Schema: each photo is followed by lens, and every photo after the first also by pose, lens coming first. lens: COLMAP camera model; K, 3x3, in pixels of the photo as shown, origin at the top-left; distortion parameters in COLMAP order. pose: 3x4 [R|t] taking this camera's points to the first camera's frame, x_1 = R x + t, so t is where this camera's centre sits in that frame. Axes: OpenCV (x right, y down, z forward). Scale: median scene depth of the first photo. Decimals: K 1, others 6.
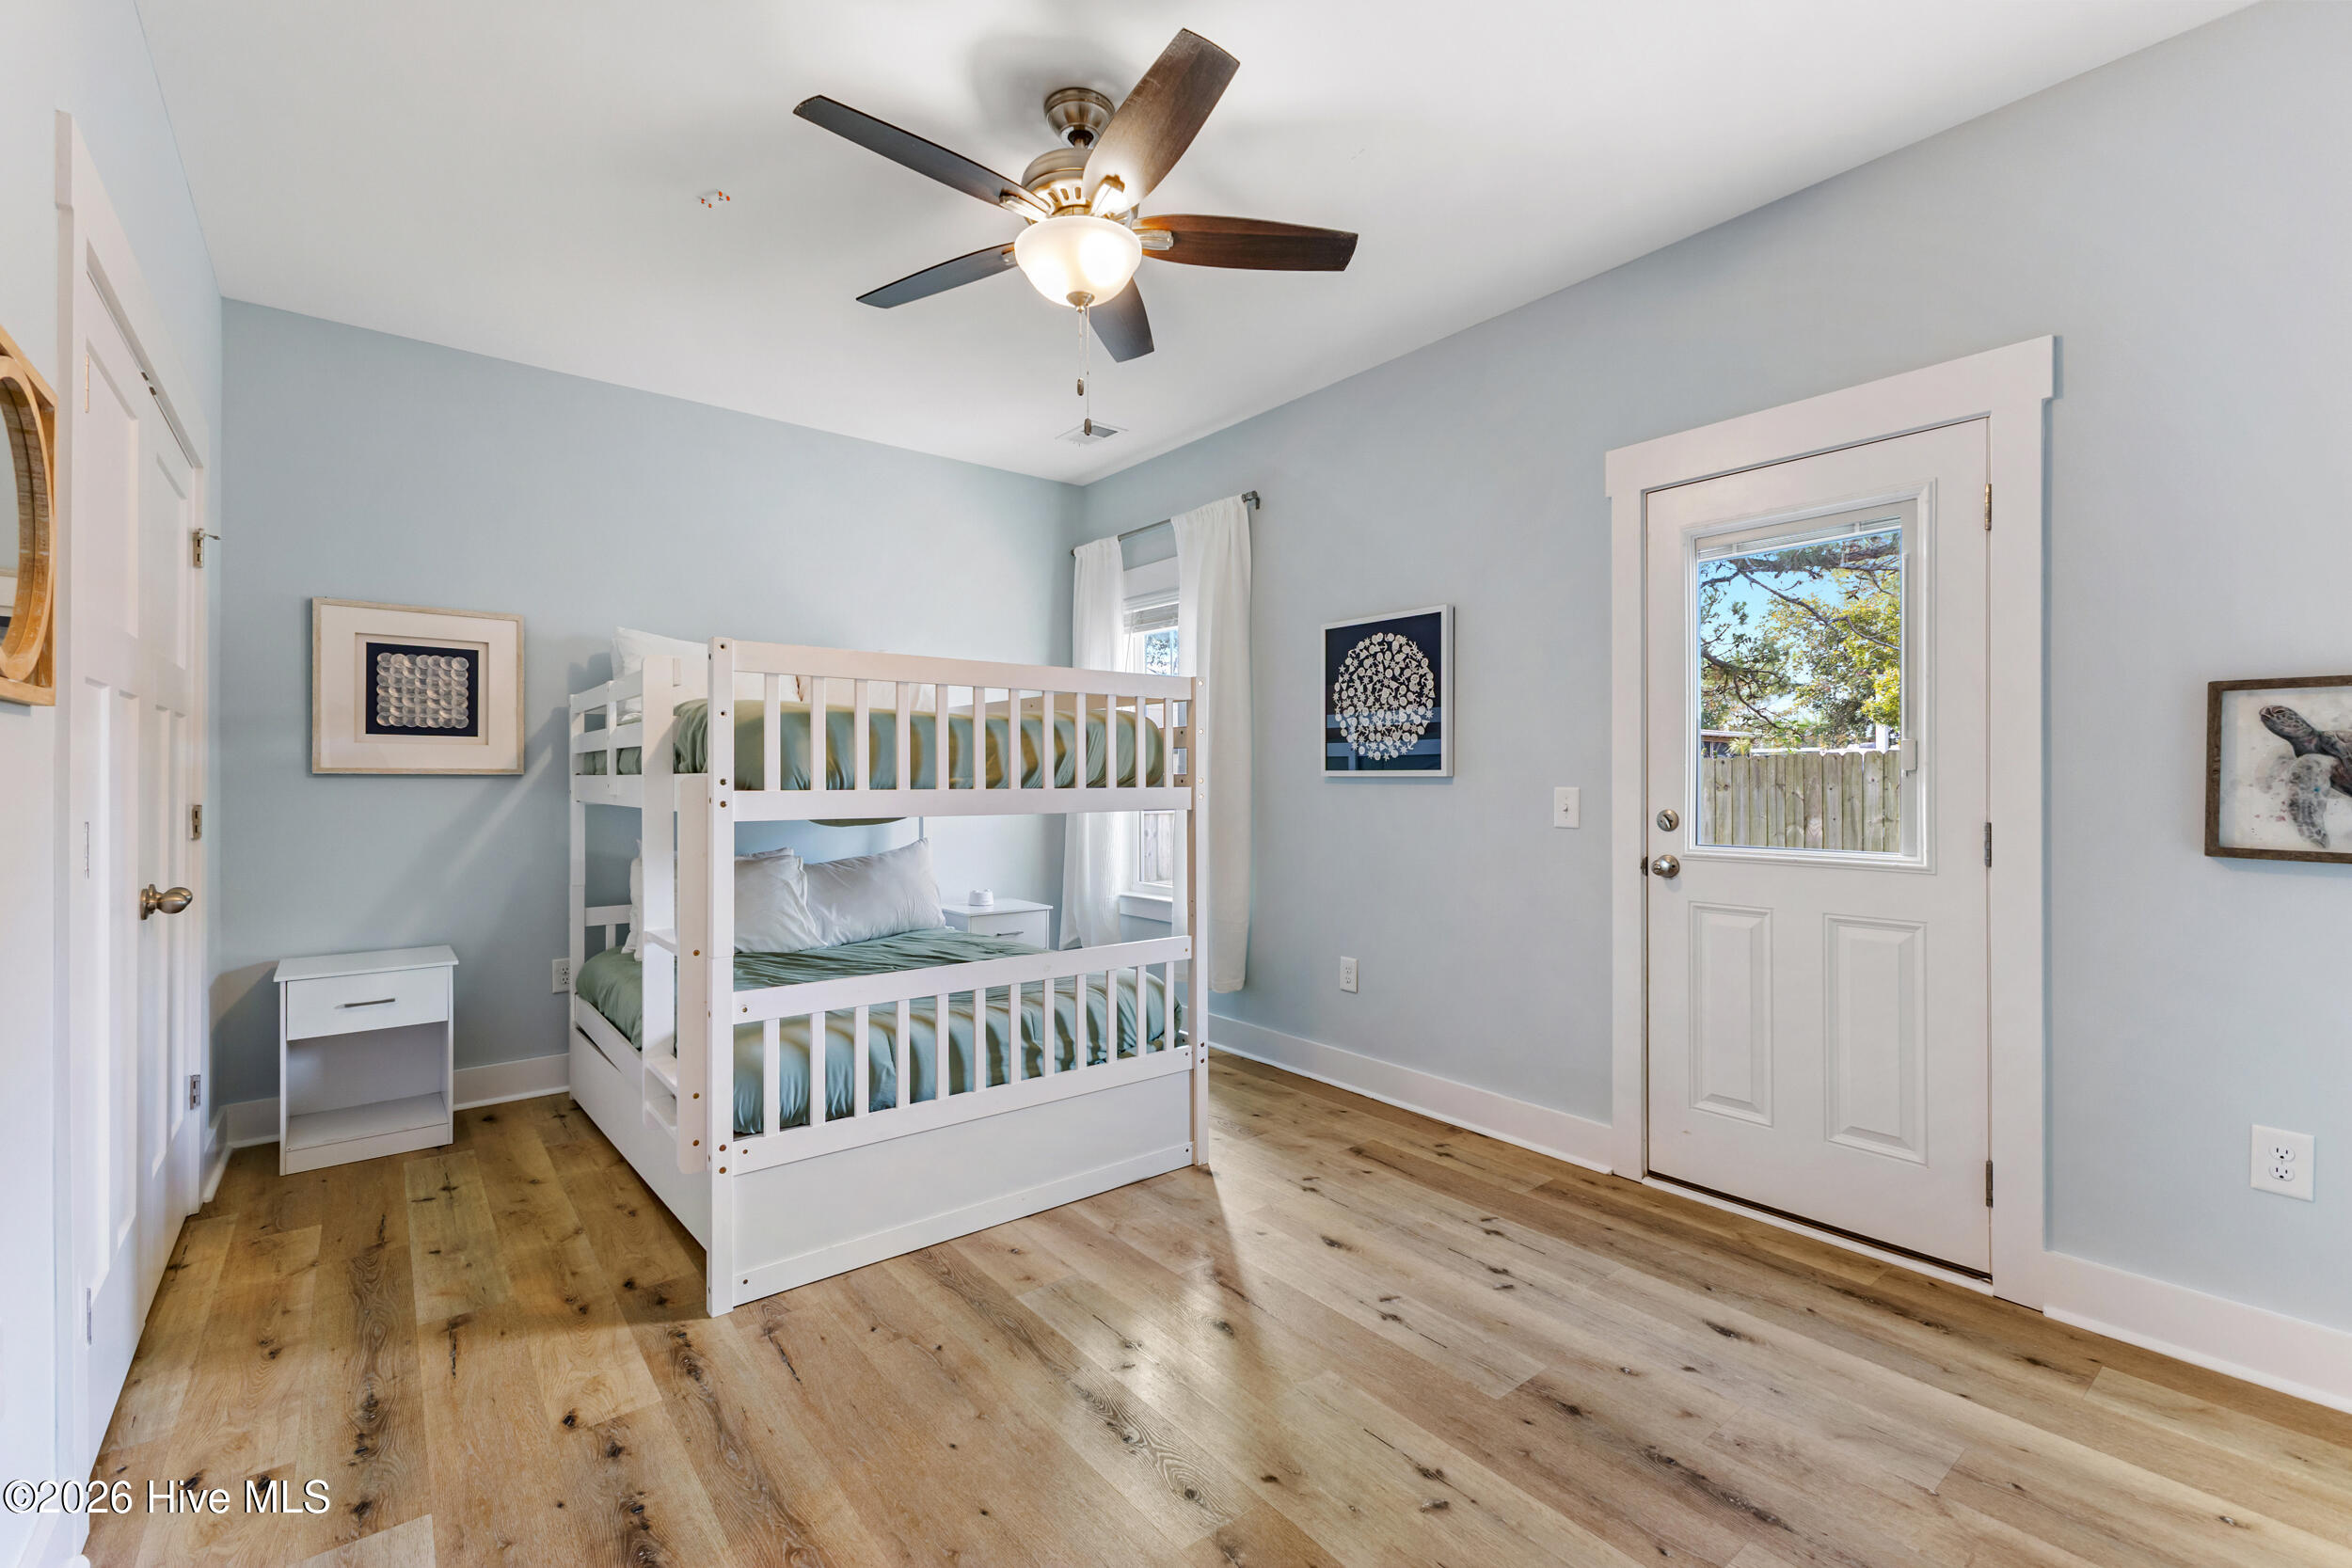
lens RADIAL K [[1009.2, 0, 1175.1], [0, 1009.2, 778.1], [0, 0, 1]] dist [0.009207, -0.000493]
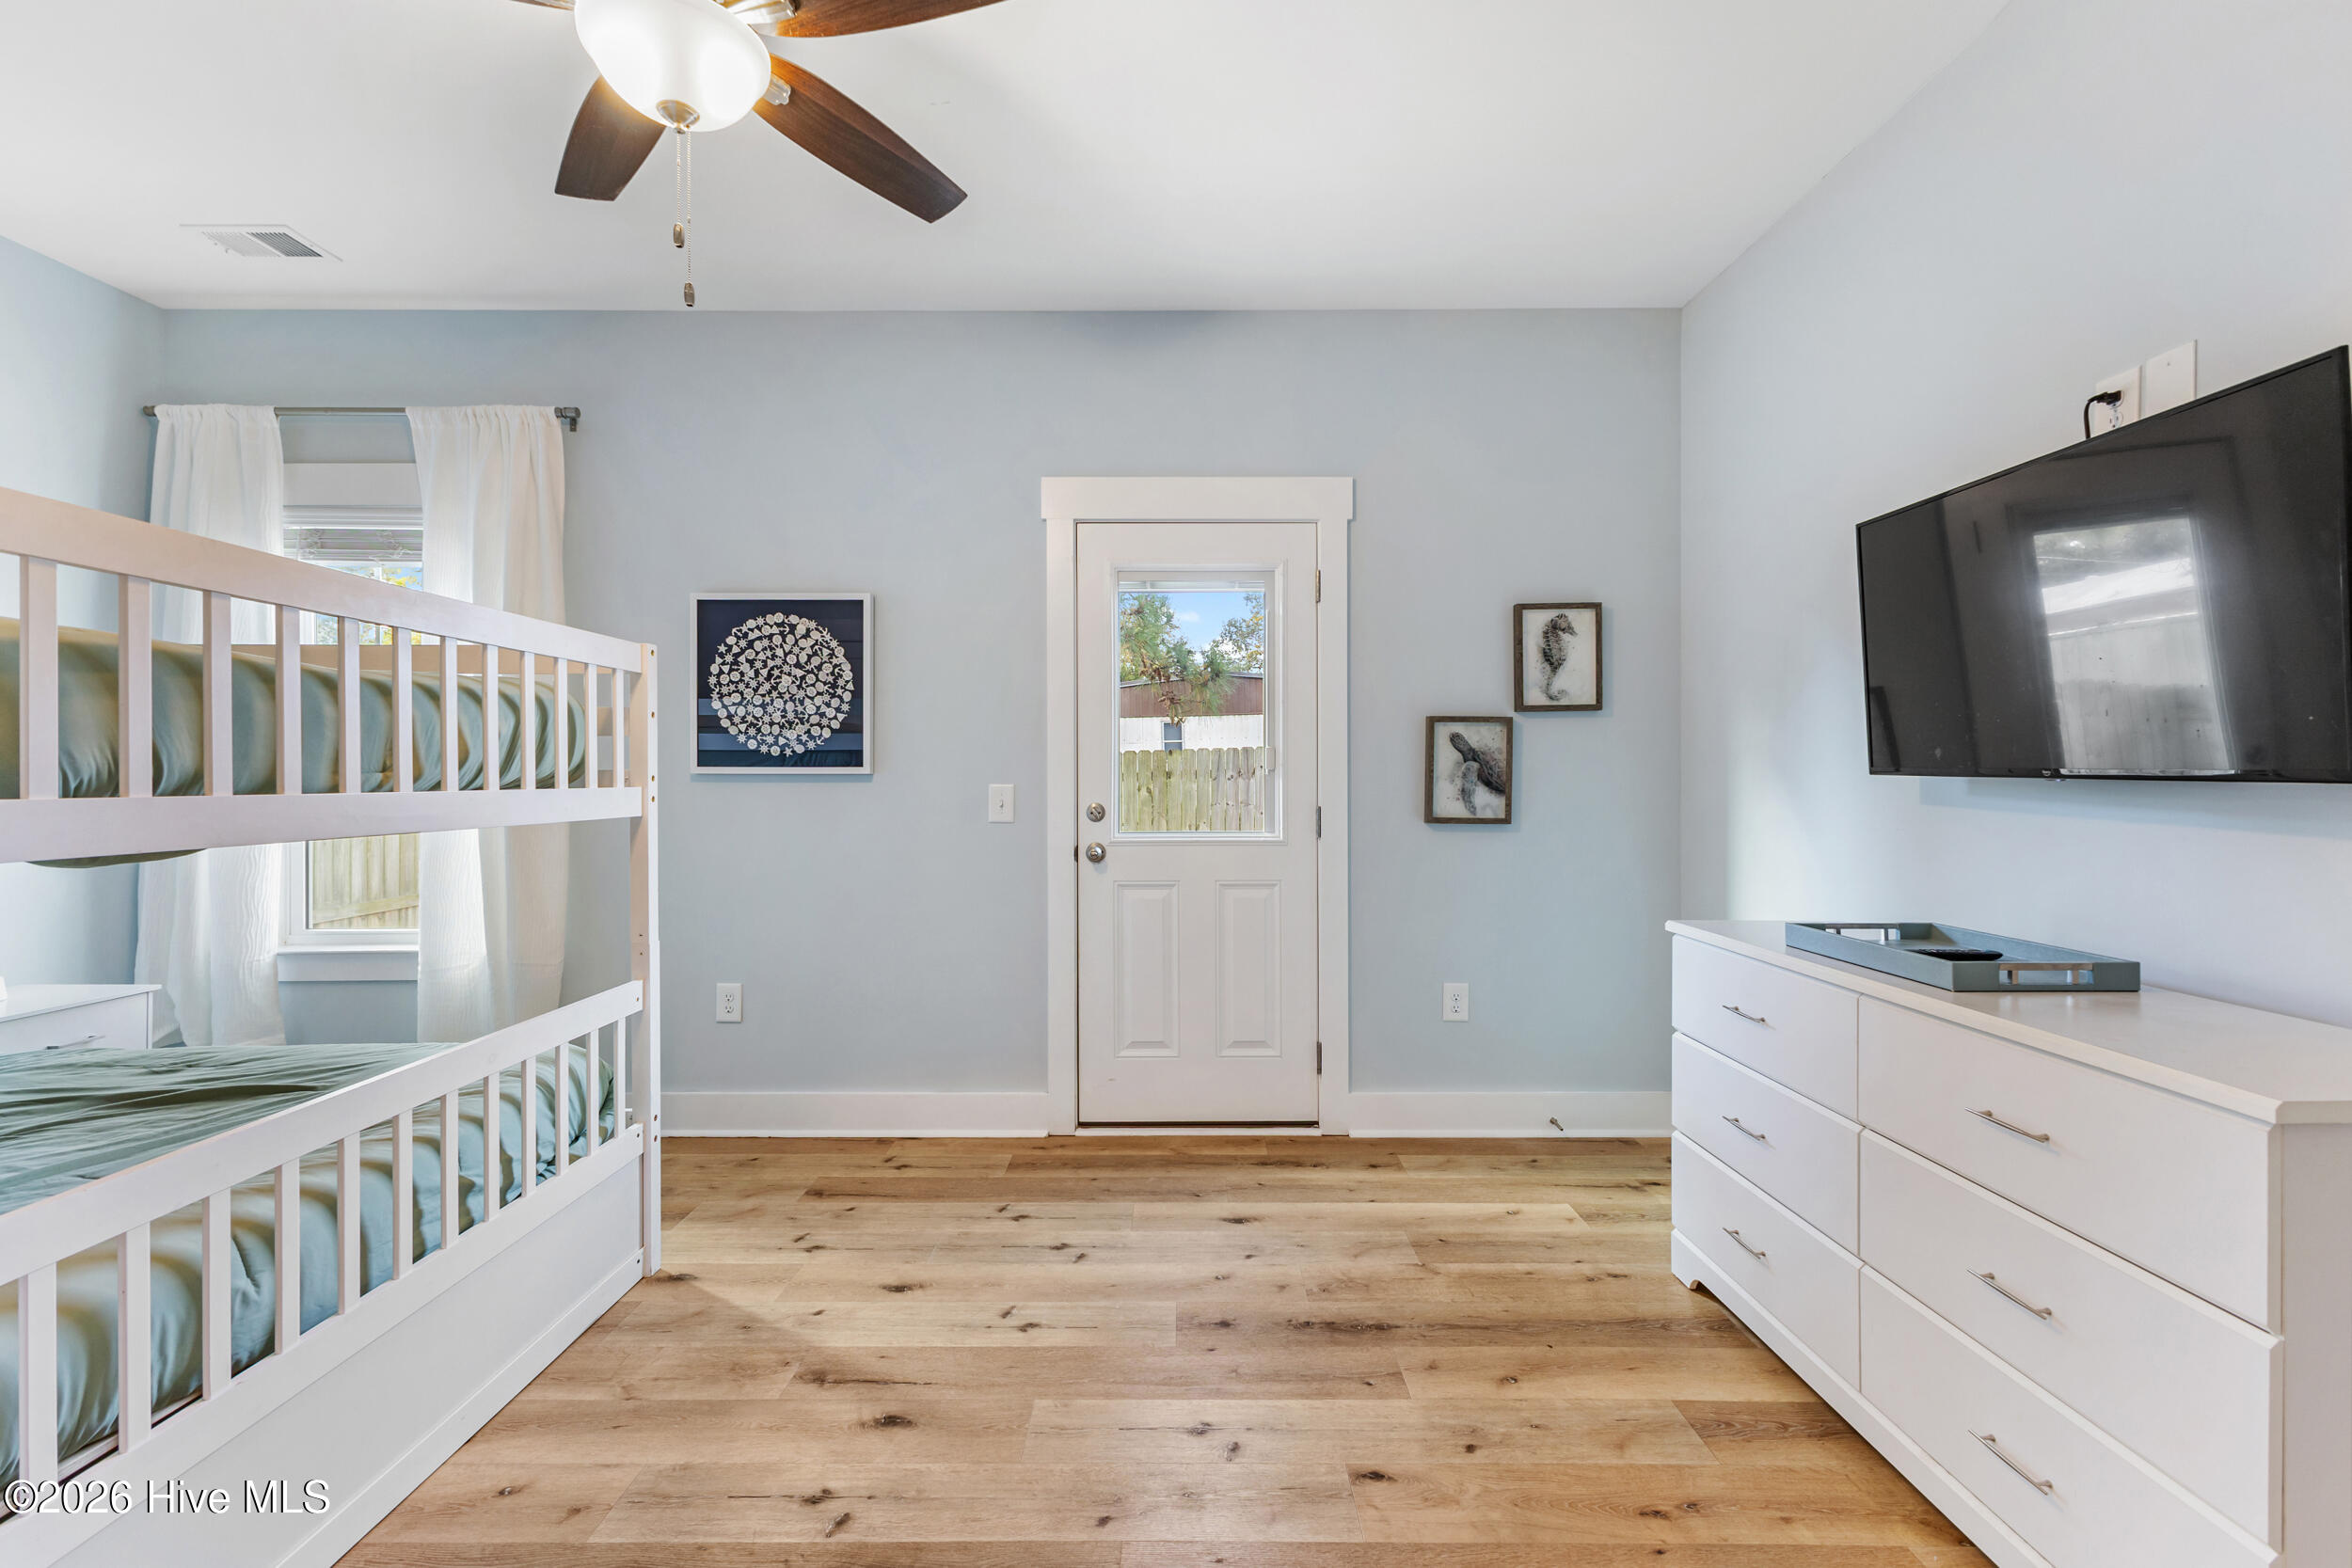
lens RADIAL K [[1009.2, 0, 1175.1], [0, 1009.2, 778.1], [0, 0, 1]] dist [0.009207, -0.000493]
pose [[0.624808, -0.000915, 0.780778, -0.335677], [0.000547, 1.000000, 0.000733, 0.002099], [-0.780778, -0.000031, 0.624808, 0.204451]]
